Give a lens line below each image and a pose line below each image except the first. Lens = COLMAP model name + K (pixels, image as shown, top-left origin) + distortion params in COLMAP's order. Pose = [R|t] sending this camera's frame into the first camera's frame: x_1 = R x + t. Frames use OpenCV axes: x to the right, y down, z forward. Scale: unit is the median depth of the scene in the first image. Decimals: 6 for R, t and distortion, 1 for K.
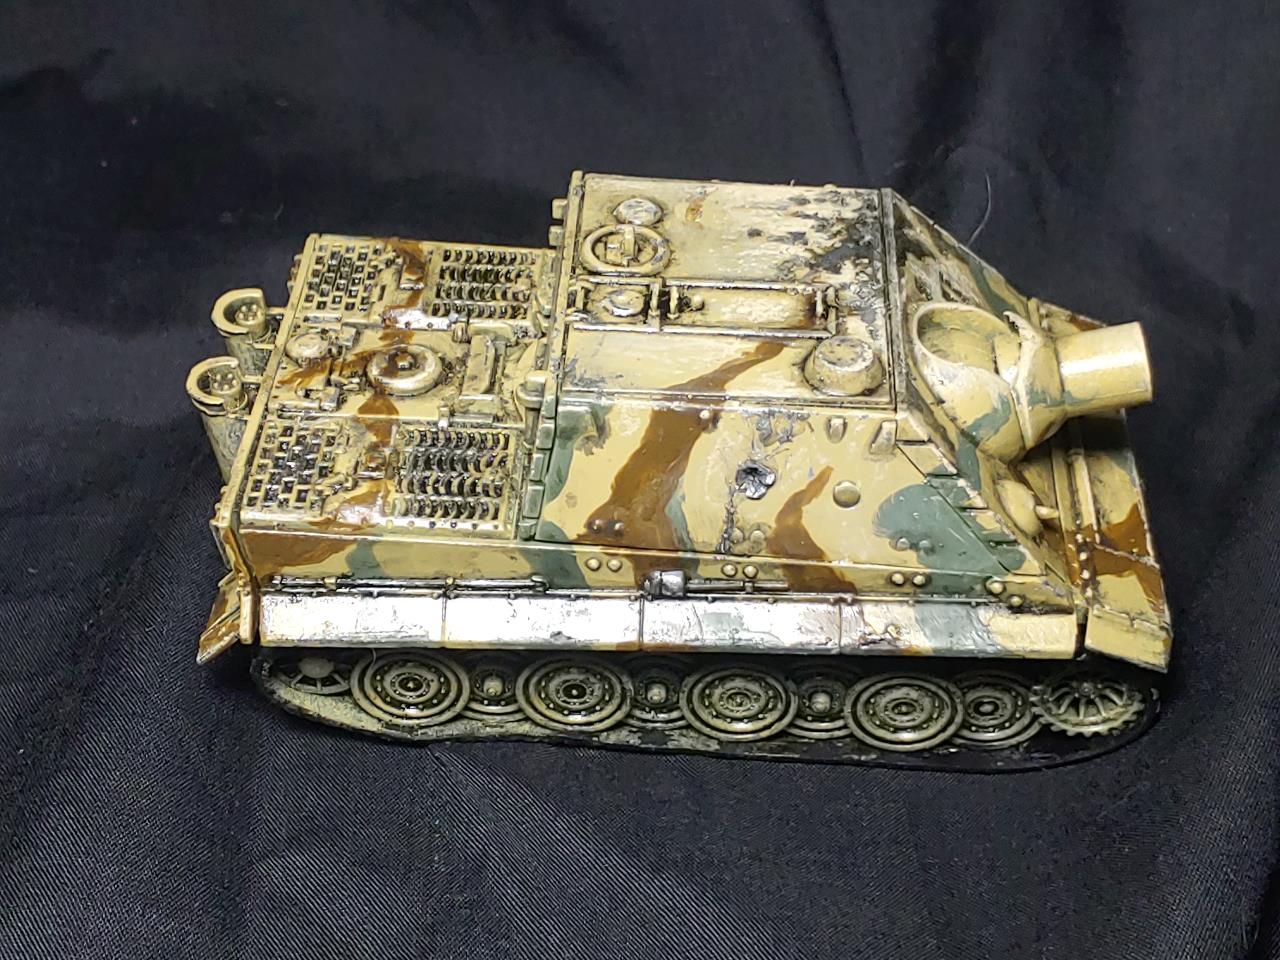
lens RADIAL K [[2127.6, 0, 640.0], [0, 2127.6, 480.0], [0, 0, 1]] dist [0.295768, -0.034055]
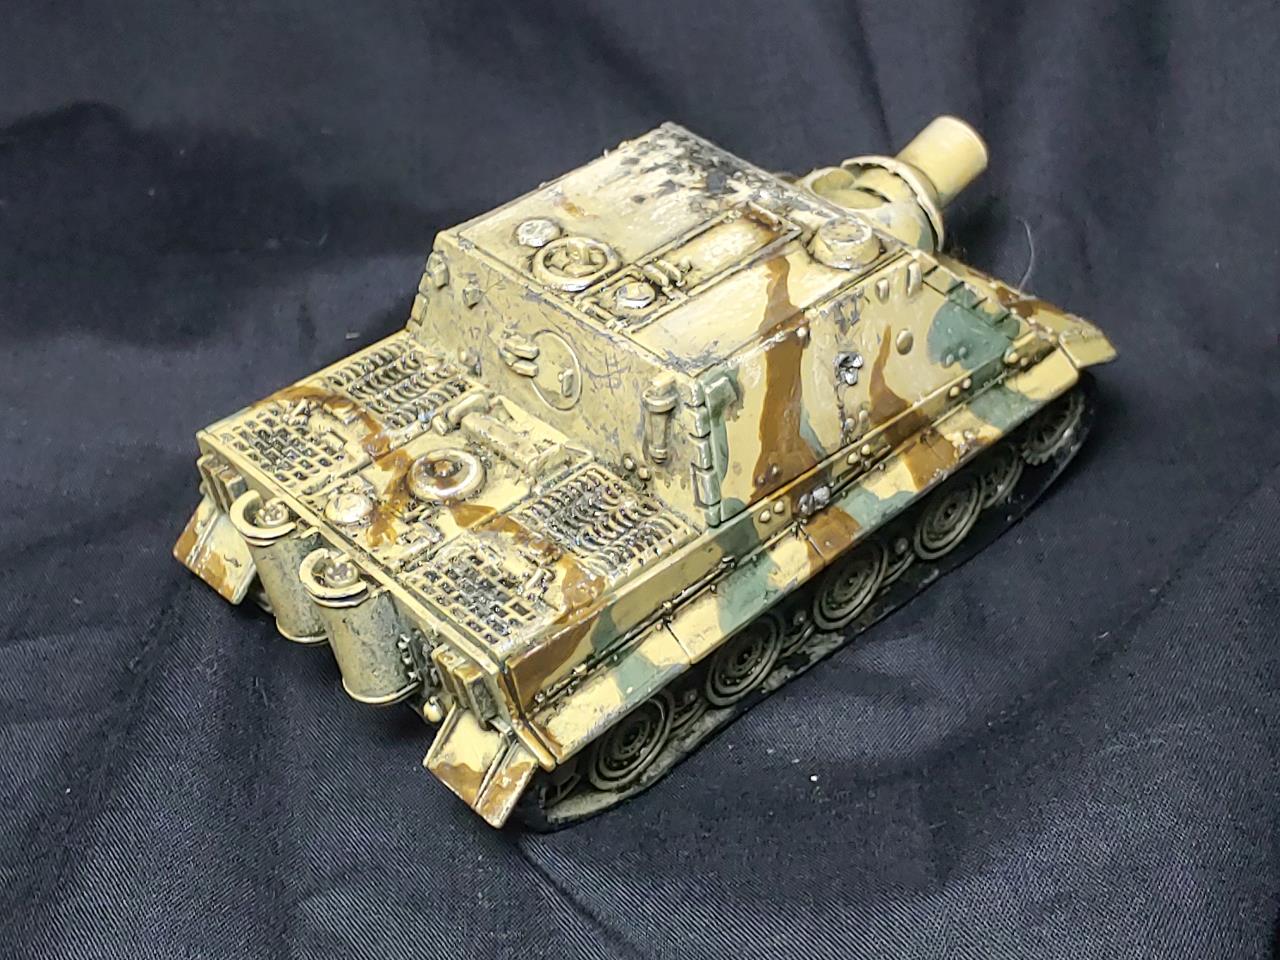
lens RADIAL K [[2127.6, 0, 640.0], [0, 2127.6, 480.0], [0, 0, 1]] dist [0.295768, -0.034055]
pose [[0.694990, -0.487893, 0.528156, -0.608319], [0.502440, 0.854986, 0.128657, -0.141353], [-0.514338, 0.175951, 0.839344, 0.149570]]
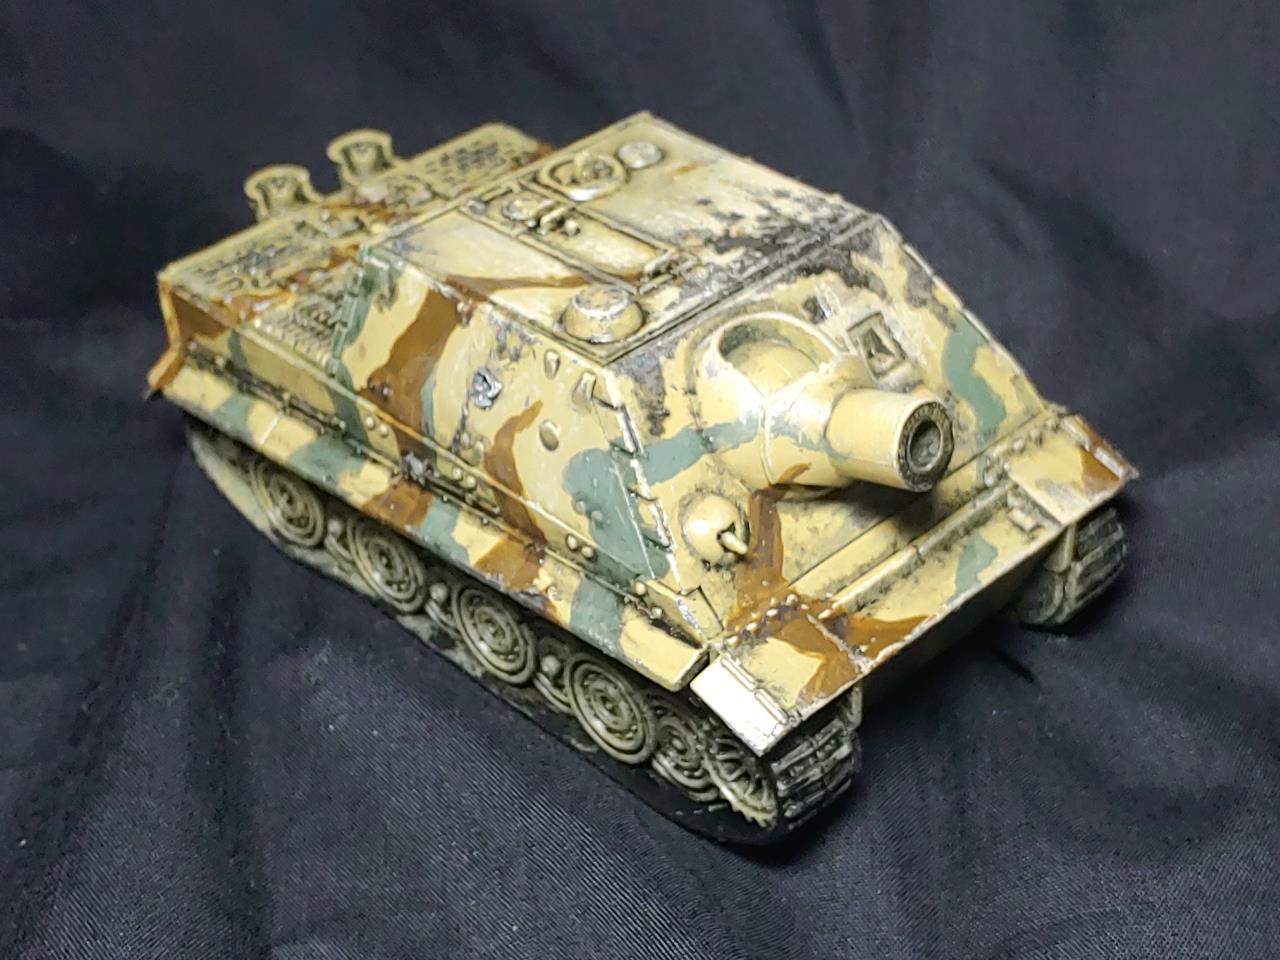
lens RADIAL K [[2127.6, 0, 640.0], [0, 2127.6, 480.0], [0, 0, 1]] dist [0.295768, -0.034055]
pose [[0.731563, 0.352954, -0.583299, 0.685982], [-0.404020, 0.913588, 0.046097, -0.035534], [0.549165, 0.201942, 0.810948, 0.238398]]
